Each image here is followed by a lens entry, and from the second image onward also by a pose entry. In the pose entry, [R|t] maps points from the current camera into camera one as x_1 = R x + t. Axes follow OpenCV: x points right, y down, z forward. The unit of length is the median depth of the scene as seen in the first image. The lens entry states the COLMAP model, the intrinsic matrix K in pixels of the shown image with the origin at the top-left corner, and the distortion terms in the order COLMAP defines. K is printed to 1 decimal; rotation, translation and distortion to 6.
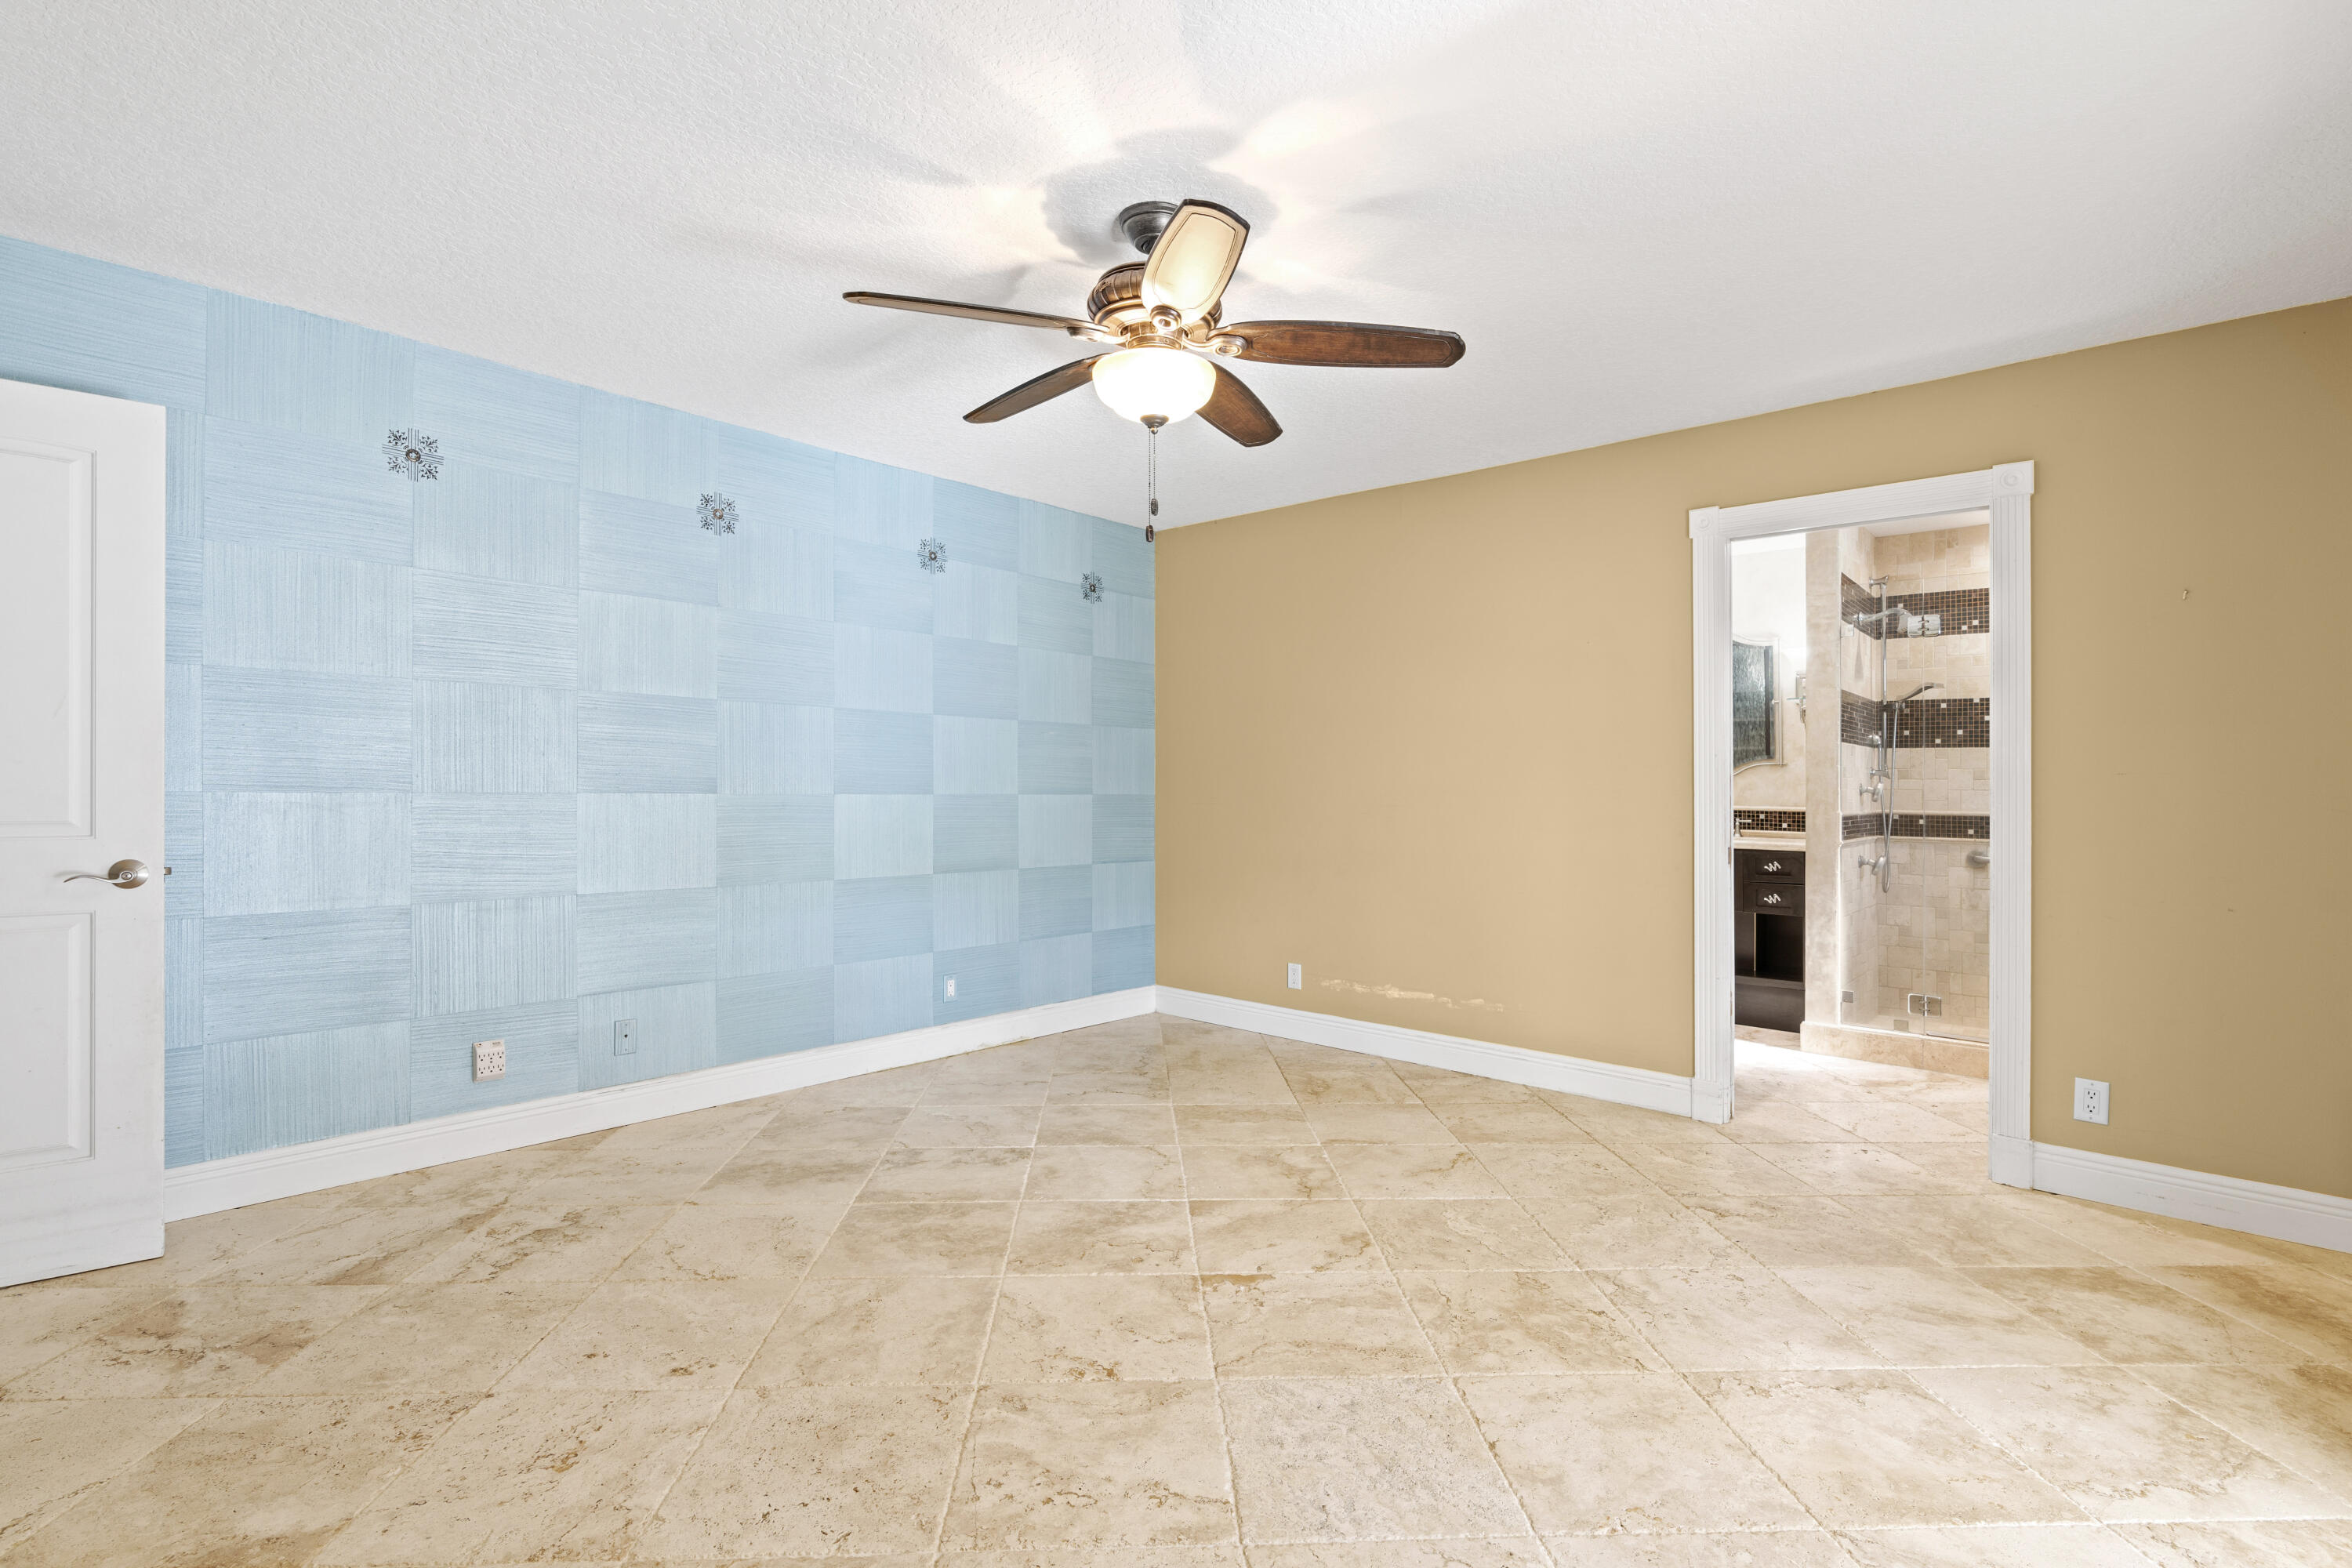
lens RADIAL K [[1092.0, 0, 1176.0], [0, 1092.0, 784.0], [0, 0, 1]] dist [-0.009673, 0.000110]
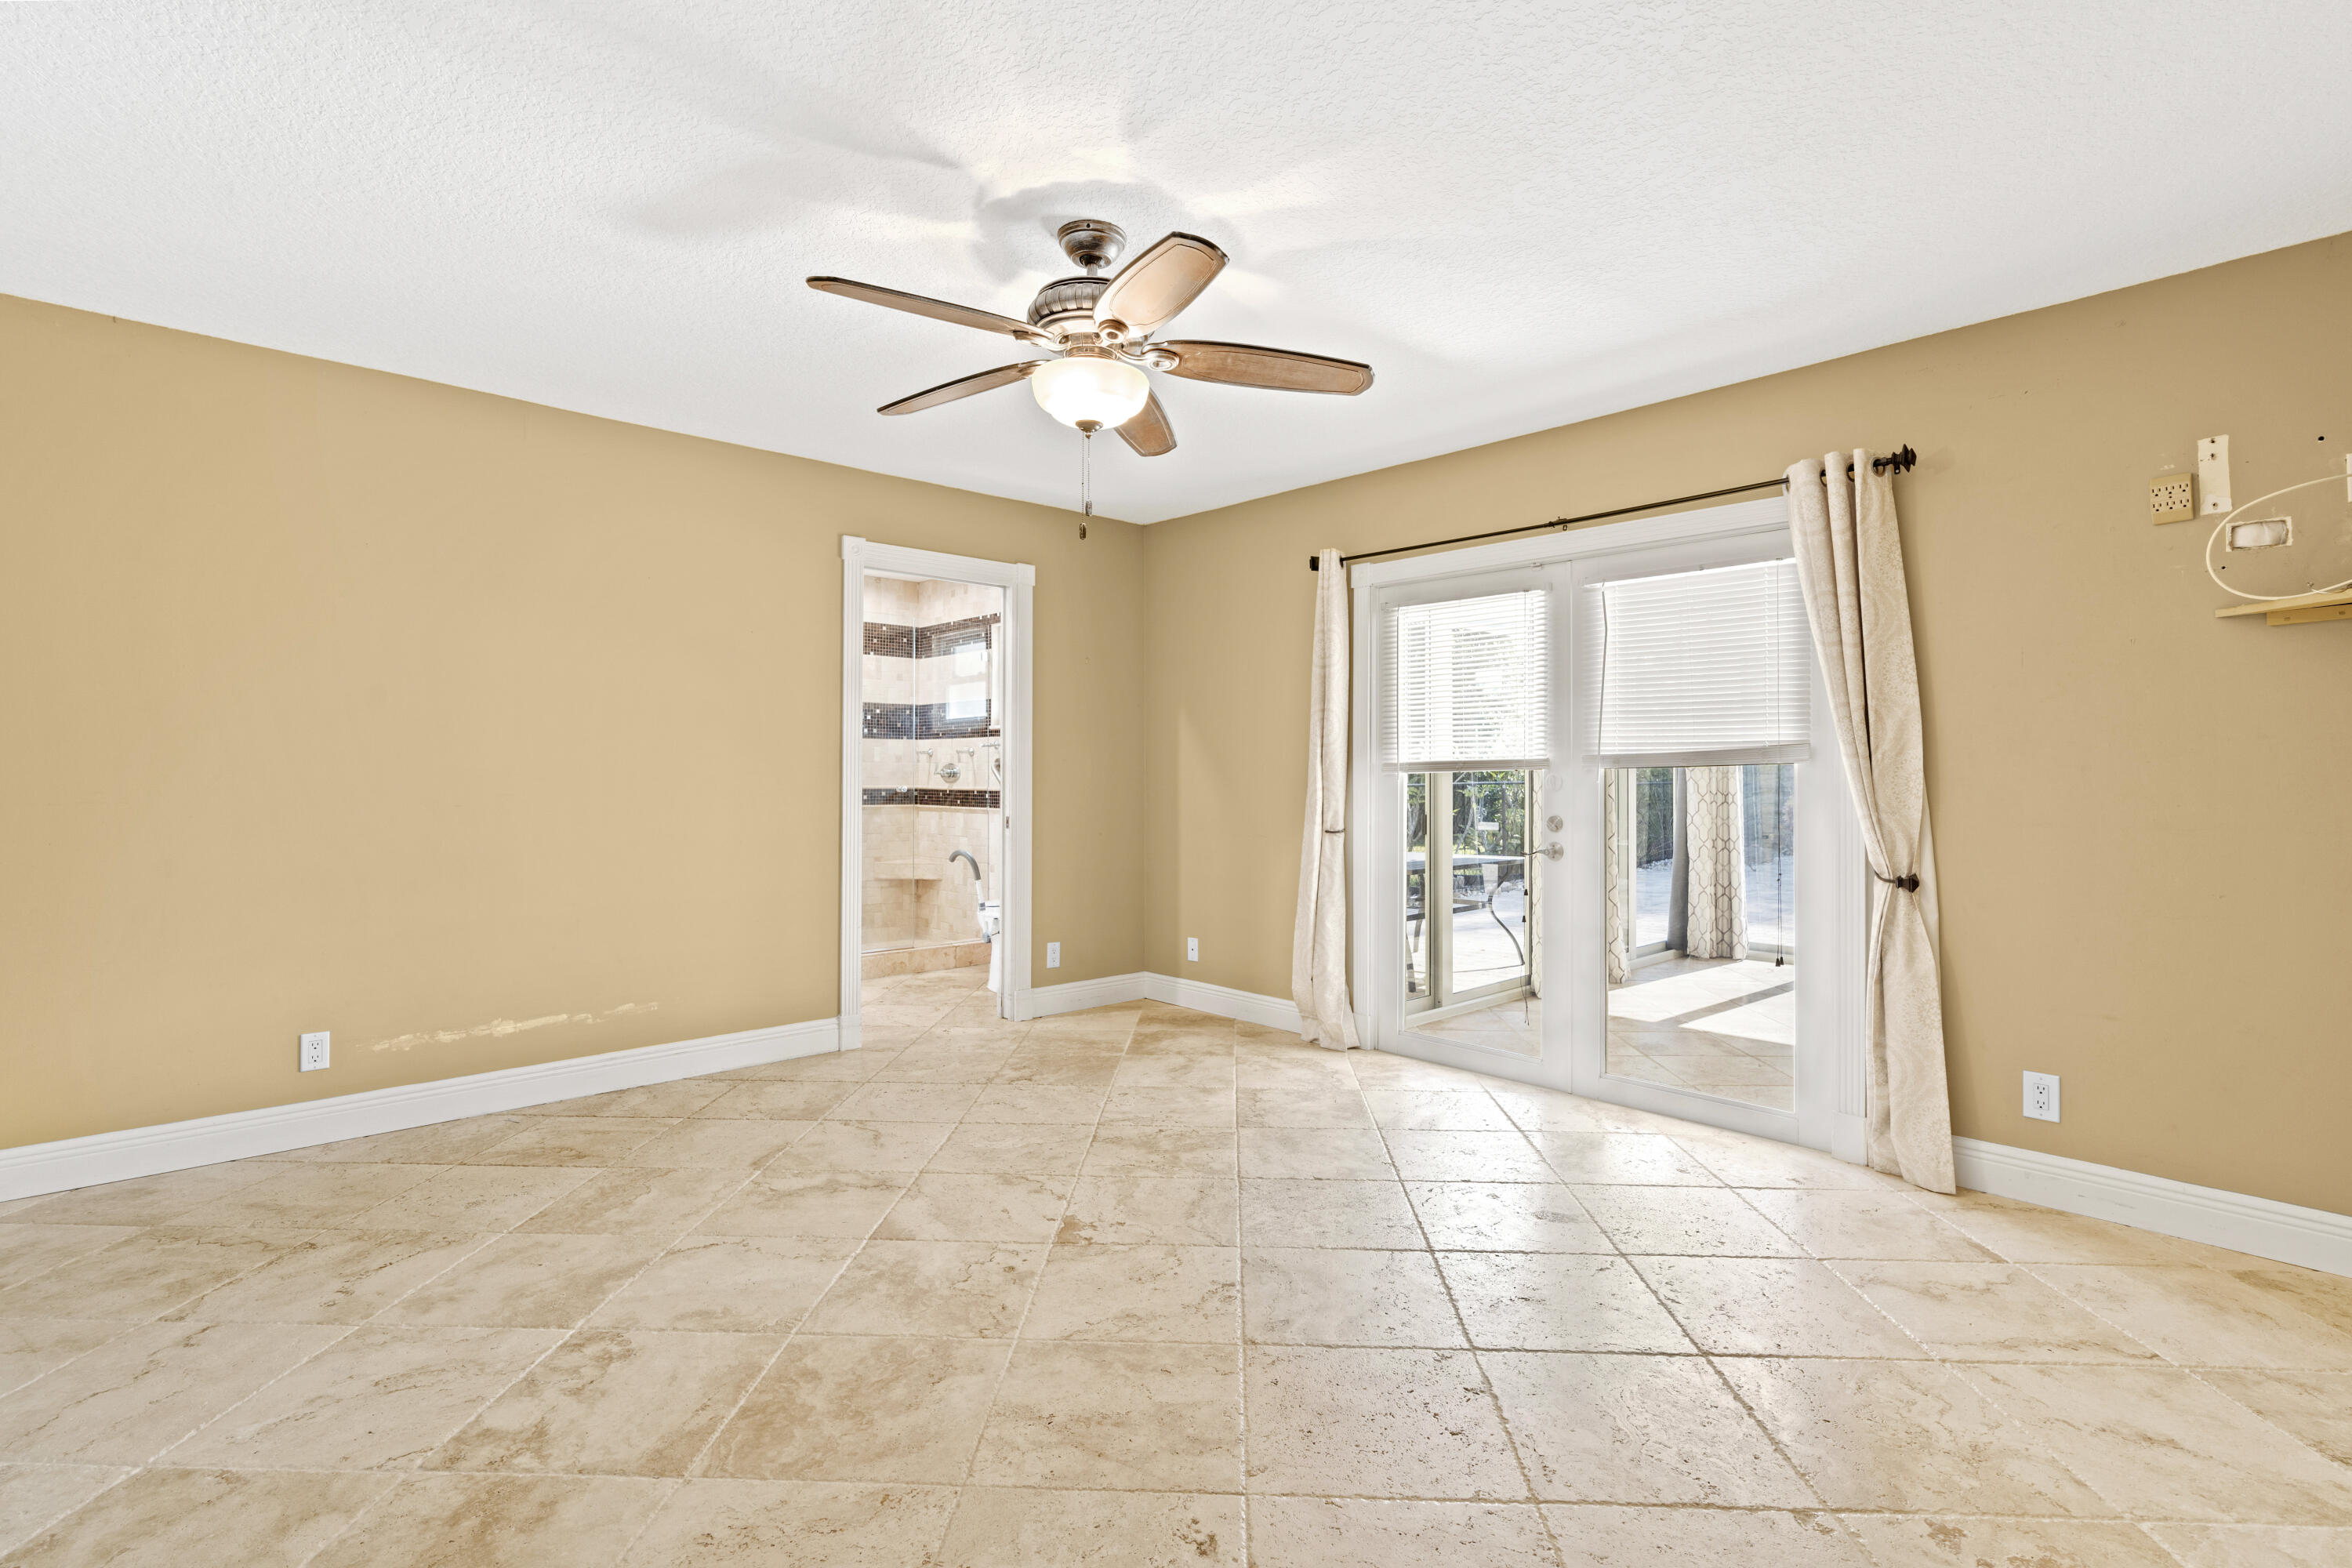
lens RADIAL K [[1101.2, 0, 1180.4], [0, 1101.2, 763.8], [0, 0, 1]] dist [-0.009135, 0.000507]
pose [[0.093160, -0.003356, 0.995646, -0.957519], [-0.002857, 0.999989, 0.003638, -0.012596], [-0.995647, -0.003183, 0.093149, 0.739609]]
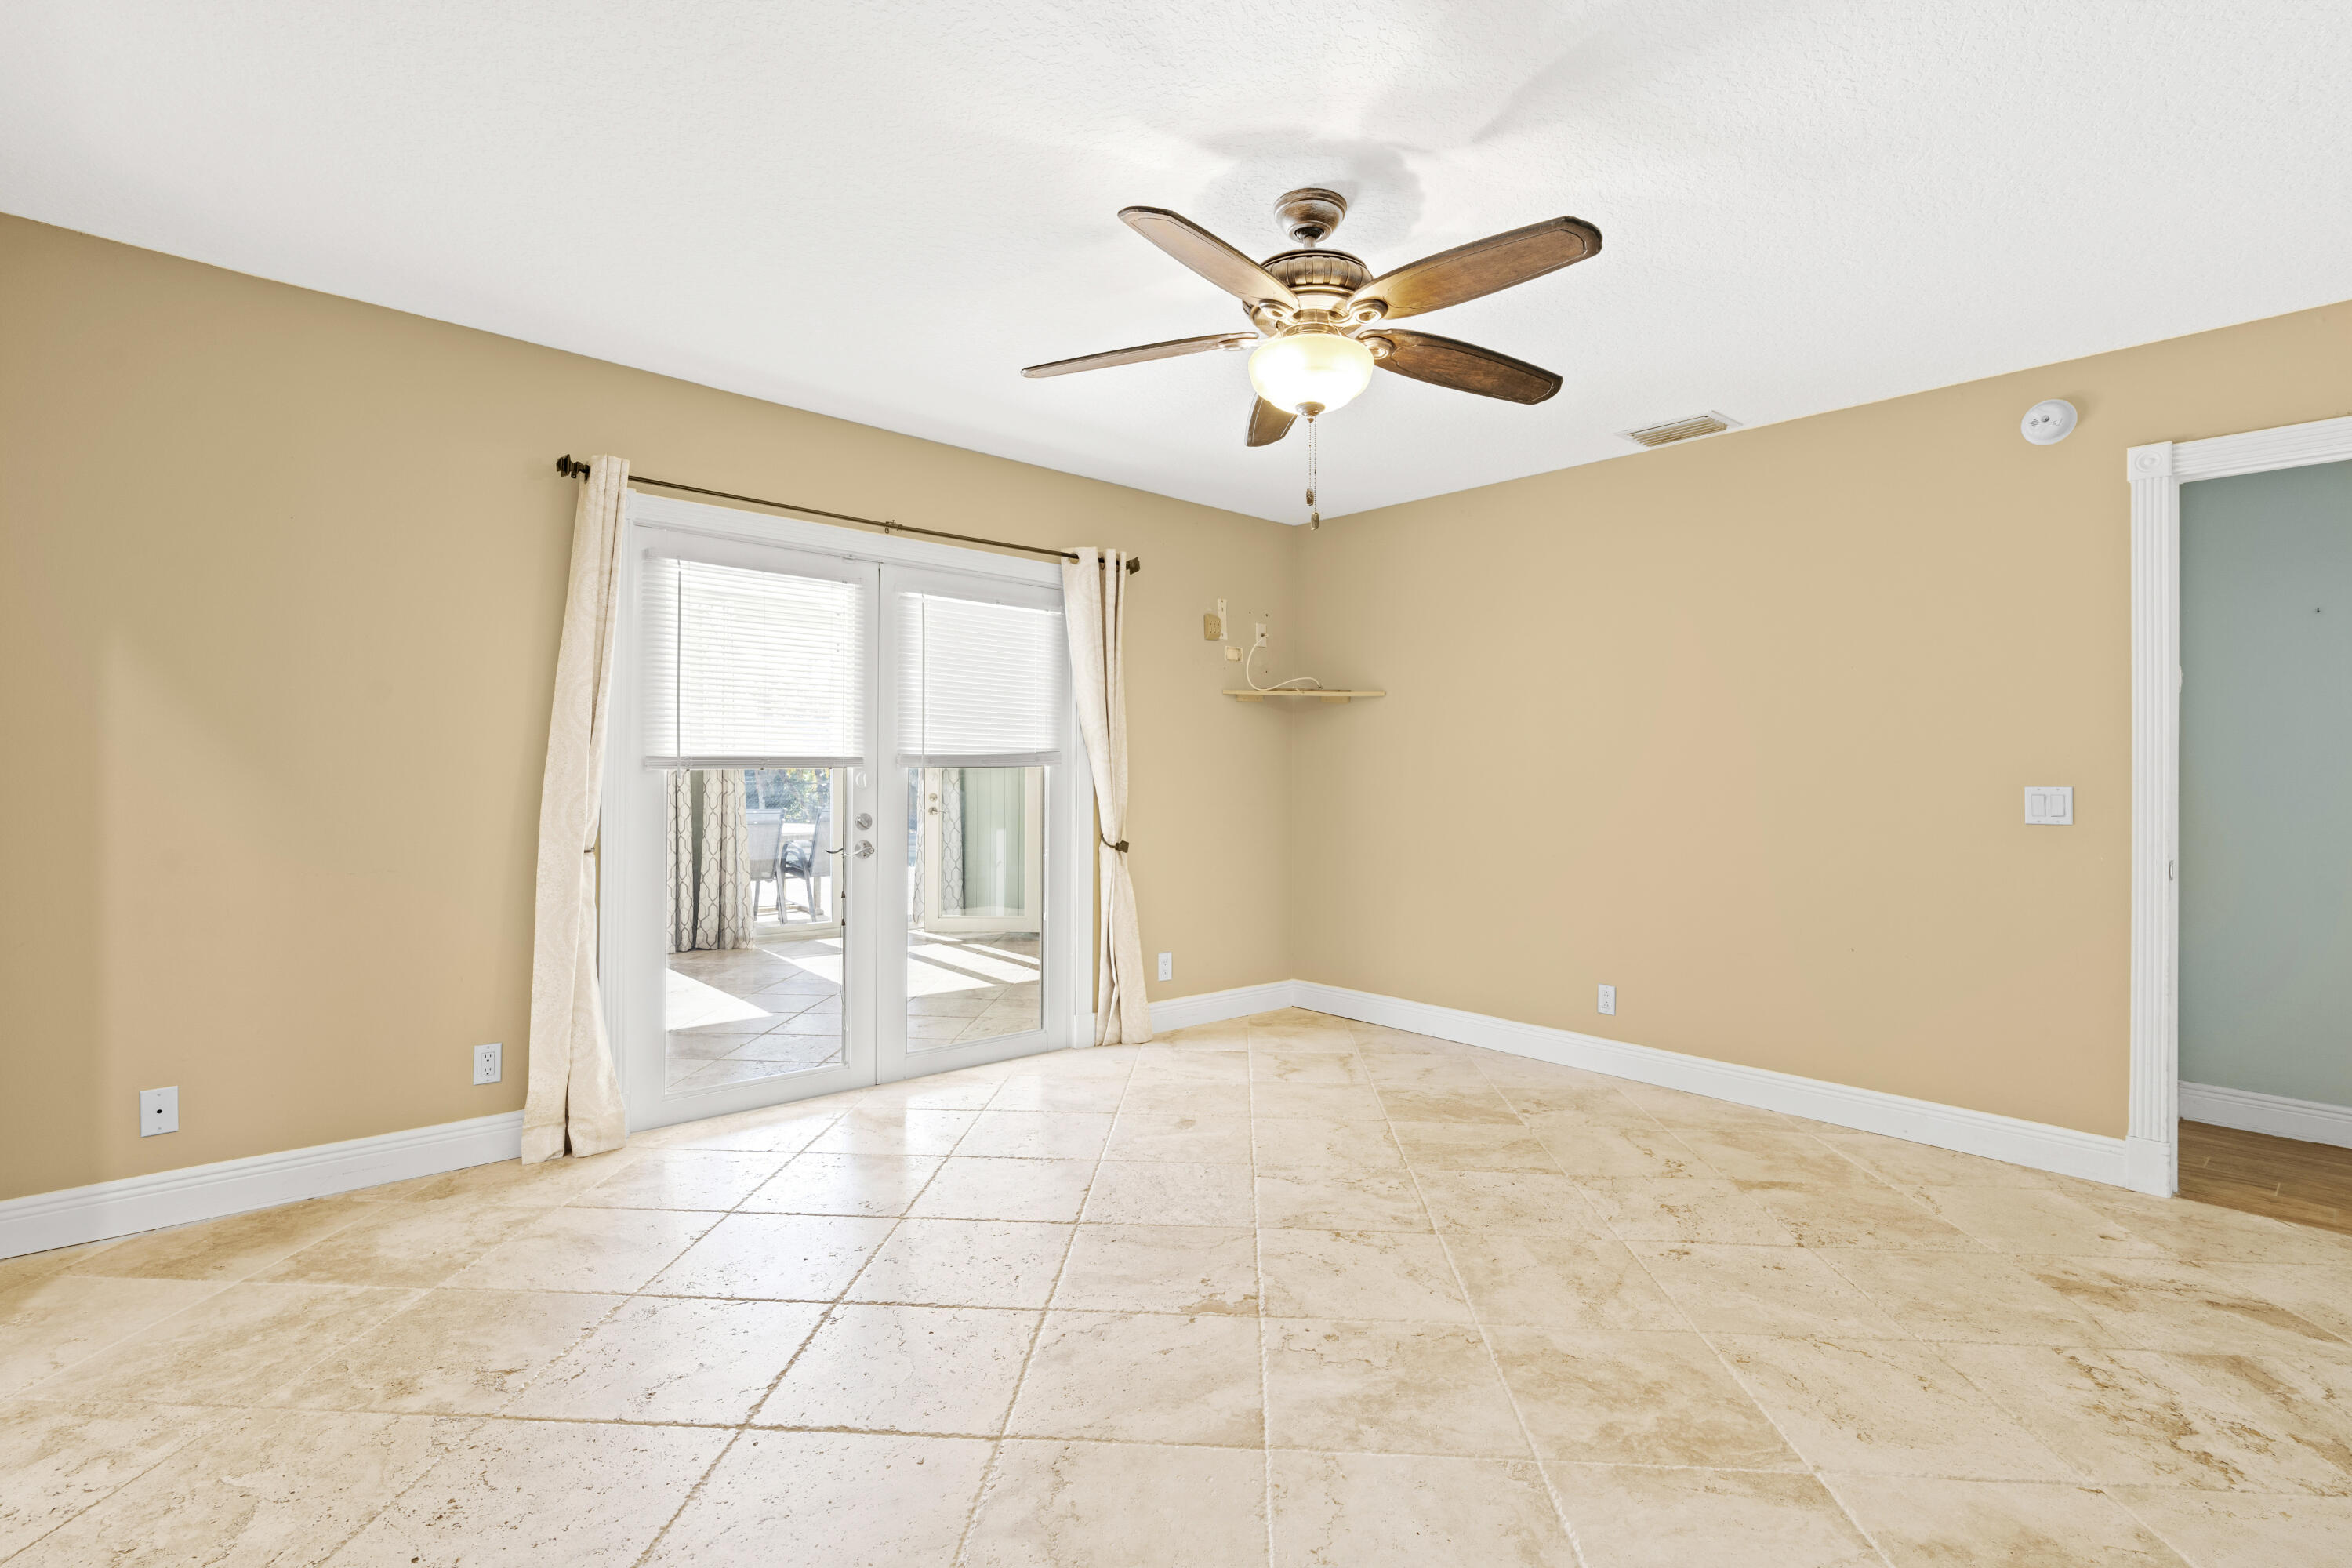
lens RADIAL K [[1101.2, 0, 1180.4], [0, 1101.2, 763.8], [0, 0, 1]] dist [-0.009135, 0.000507]
pose [[-0.994751, -0.022010, 0.099931, 0.005828], [-0.023166, 0.999677, -0.010424, 0.000054], [-0.099669, -0.012684, -0.994940, 1.818955]]
